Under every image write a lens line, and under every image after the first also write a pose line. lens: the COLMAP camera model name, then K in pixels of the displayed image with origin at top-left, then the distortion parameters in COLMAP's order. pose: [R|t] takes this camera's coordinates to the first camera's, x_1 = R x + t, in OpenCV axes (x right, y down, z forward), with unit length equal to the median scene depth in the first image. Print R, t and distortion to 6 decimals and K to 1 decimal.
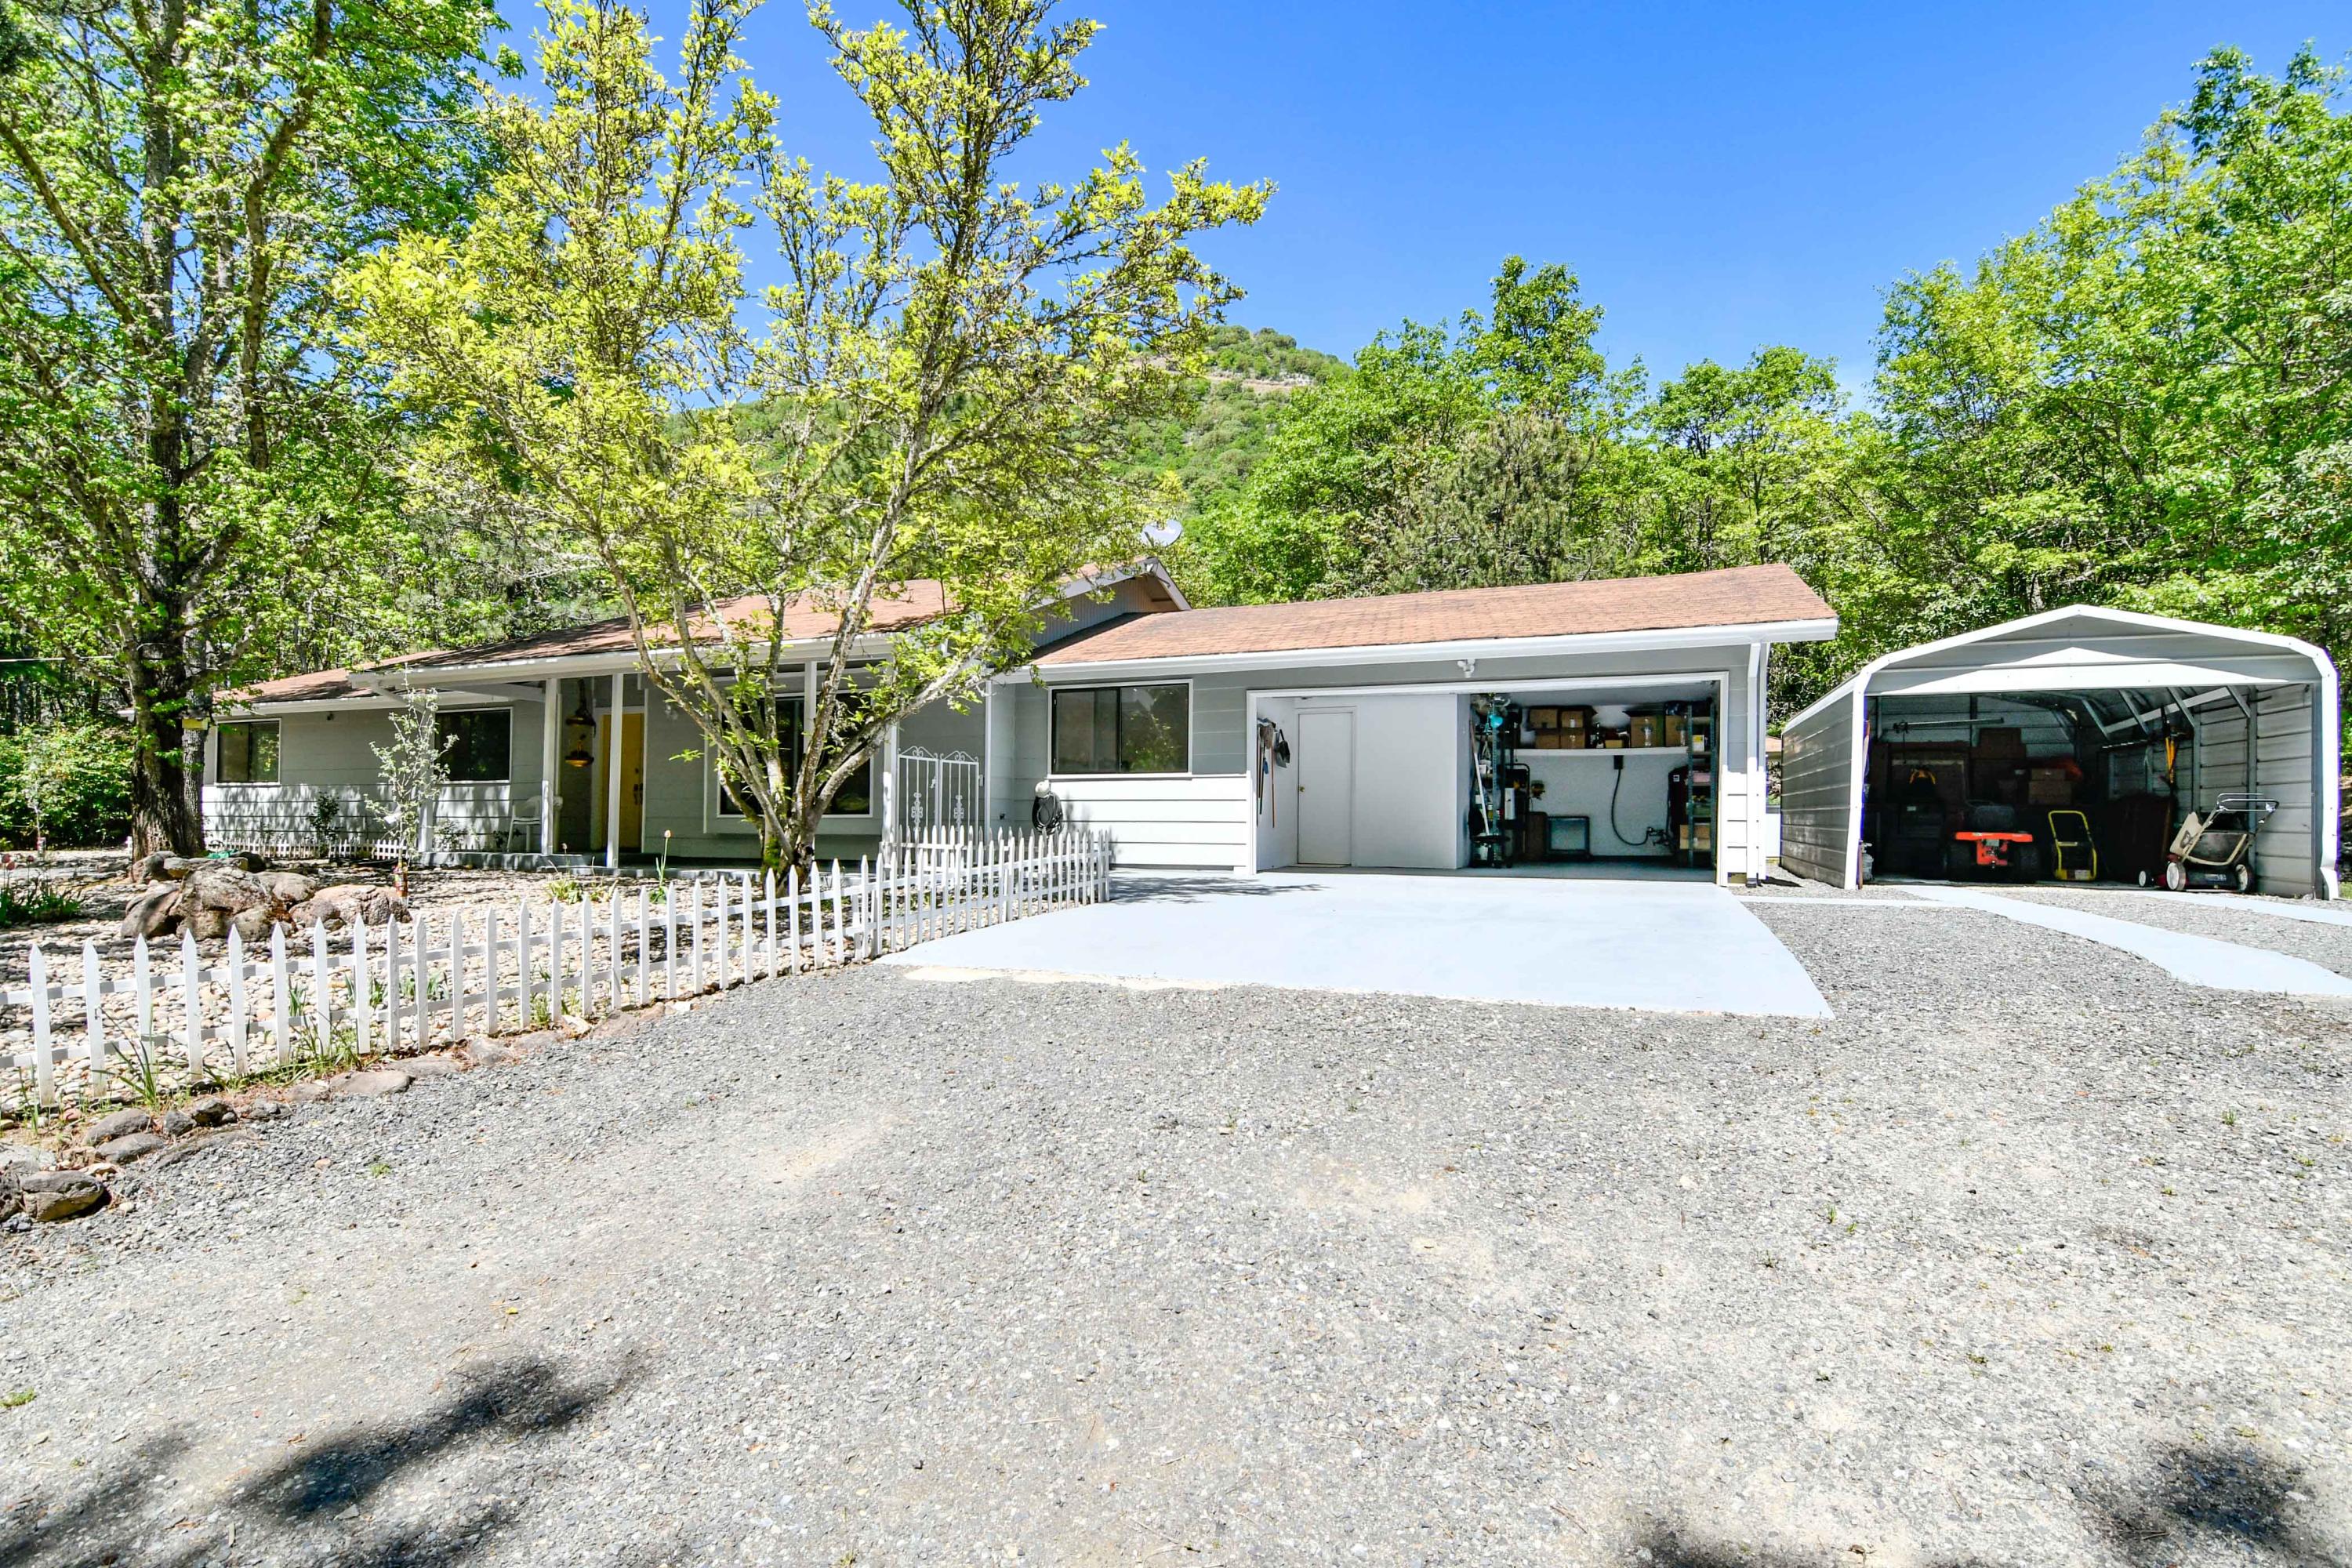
lens RADIAL K [[1142.0, 0, 1170.9], [0, 1142.0, 806.9], [0, 0, 1]] dist [-0.029287, 0.009367]
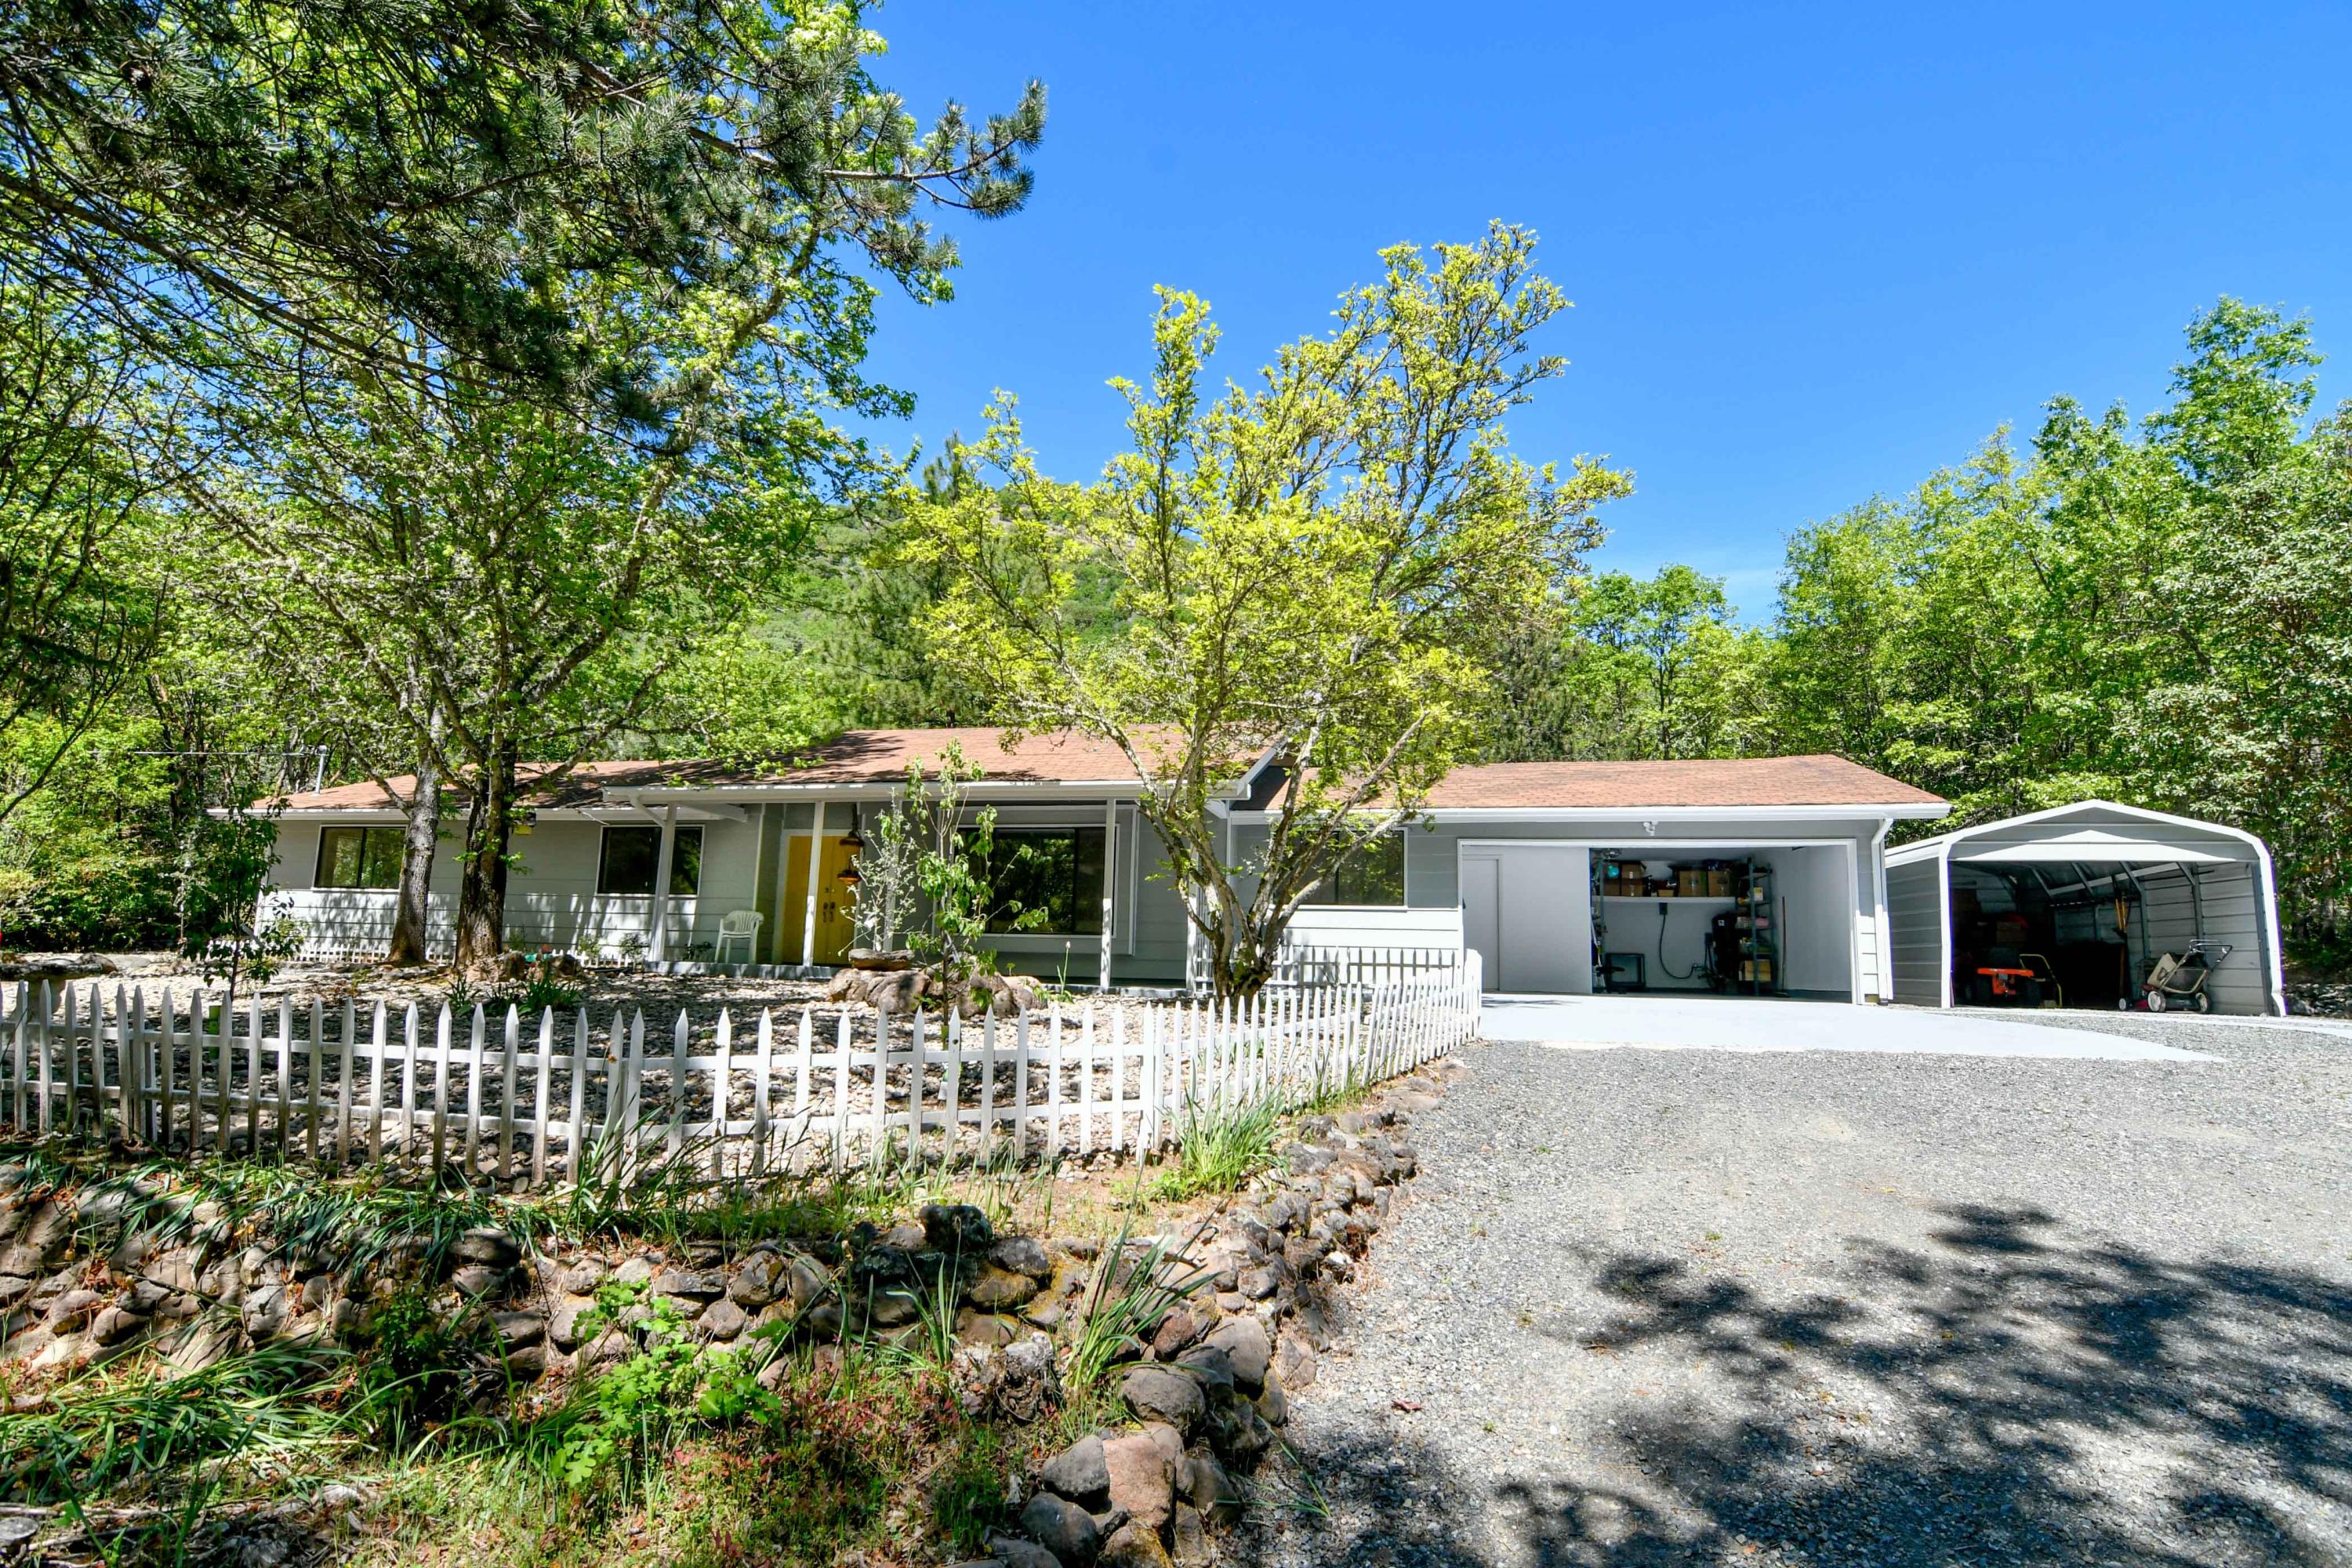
lens RADIAL K [[1142.0, 0, 1170.9], [0, 1142.0, 806.9], [0, 0, 1]] dist [-0.029287, 0.009367]
pose [[0.985302, 0.043811, 0.165110, -0.417589], [-0.022889, 0.991696, -0.126549, 0.023050], [-0.169283, 0.120910, 0.978123, -0.122369]]
